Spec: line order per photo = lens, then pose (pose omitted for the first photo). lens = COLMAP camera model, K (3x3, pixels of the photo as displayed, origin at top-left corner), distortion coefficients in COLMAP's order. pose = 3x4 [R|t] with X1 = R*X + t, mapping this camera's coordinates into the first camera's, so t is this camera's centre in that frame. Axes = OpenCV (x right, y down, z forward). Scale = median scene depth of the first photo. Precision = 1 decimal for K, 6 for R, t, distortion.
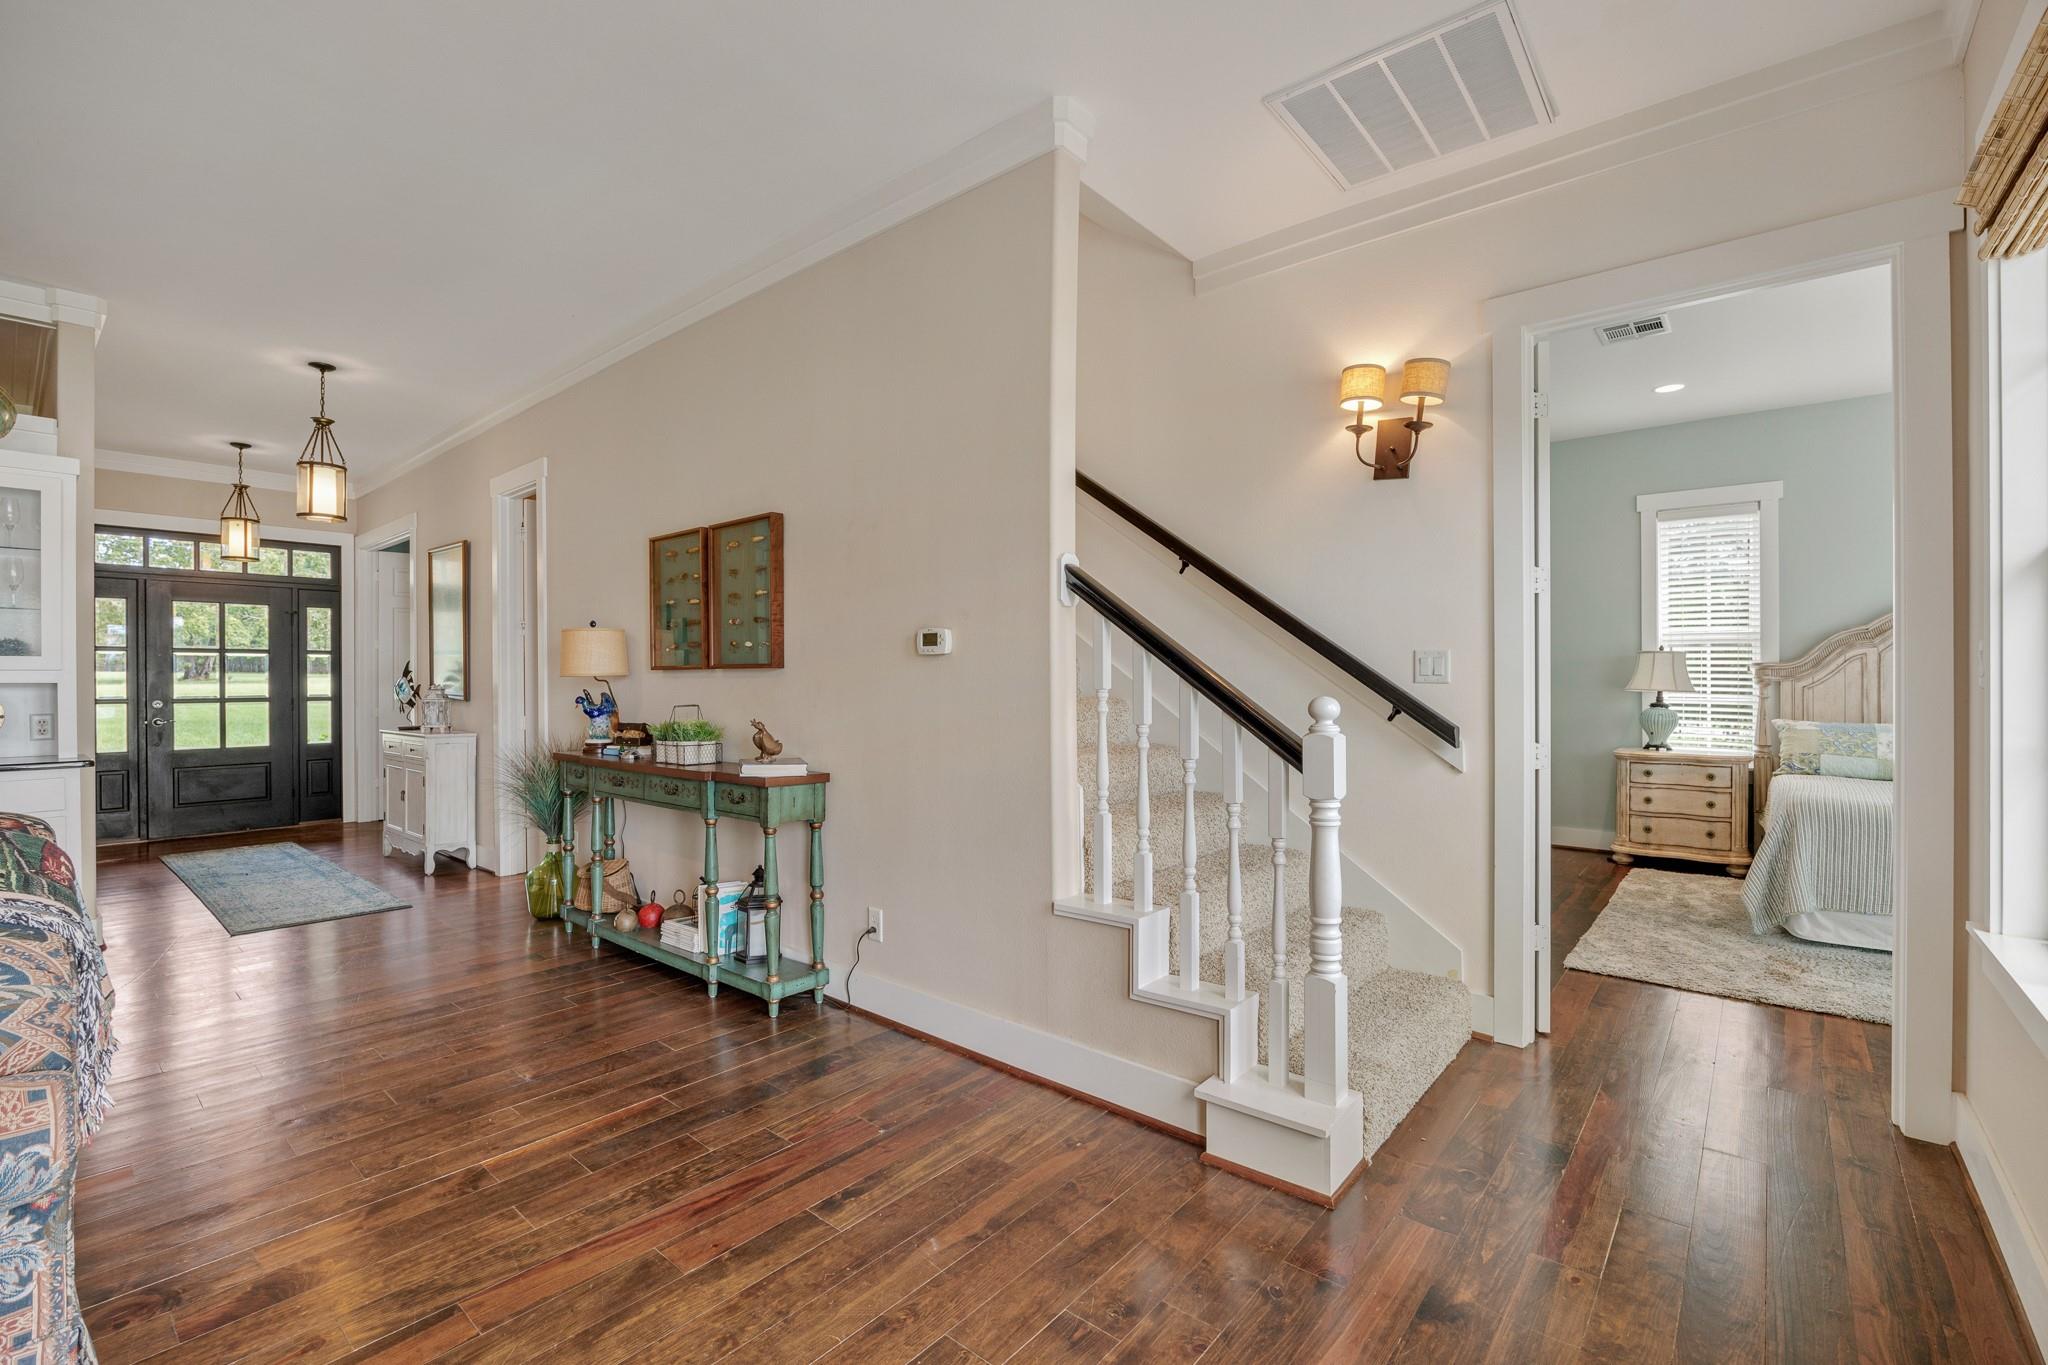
lens RADIAL K [[879.7, 0, 1021.4], [0, 879.7, 679.7], [0, 0, 1]] dist [-0.015300, 0.000169]
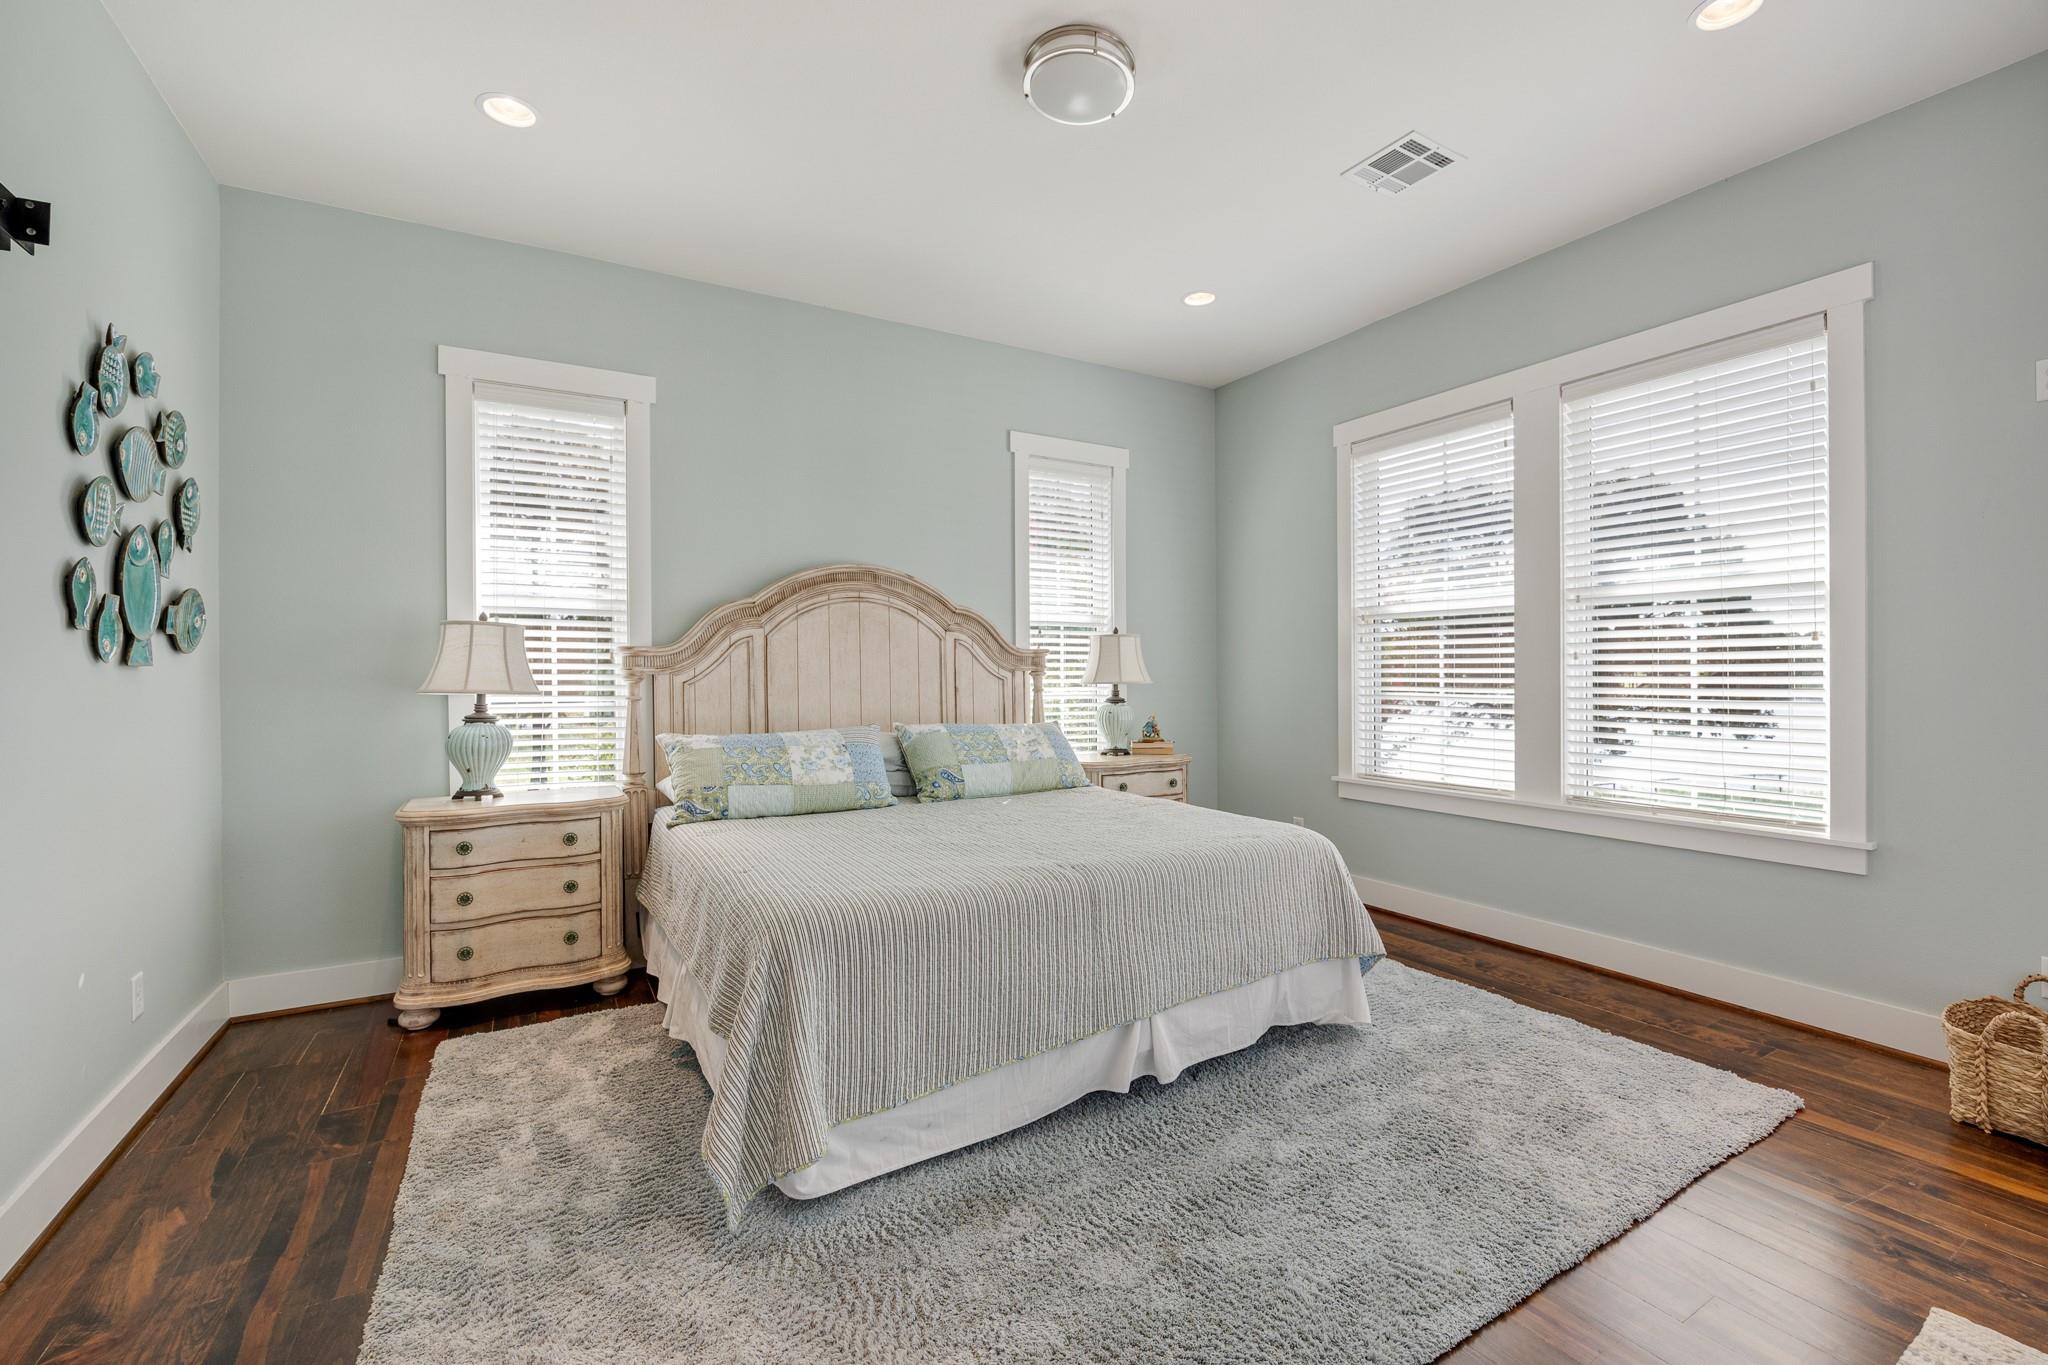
lens RADIAL K [[857.3, 0, 1023.2], [0, 857.3, 675.9], [0, 0, 1]] dist [-0.021193, 0.000102]
pose [[0.334511, -0.000146, 0.942392, 0.341249], [0.008871, 0.999956, -0.002994, 0.006920], [-0.942350, 0.009361, 0.334497, 0.499831]]
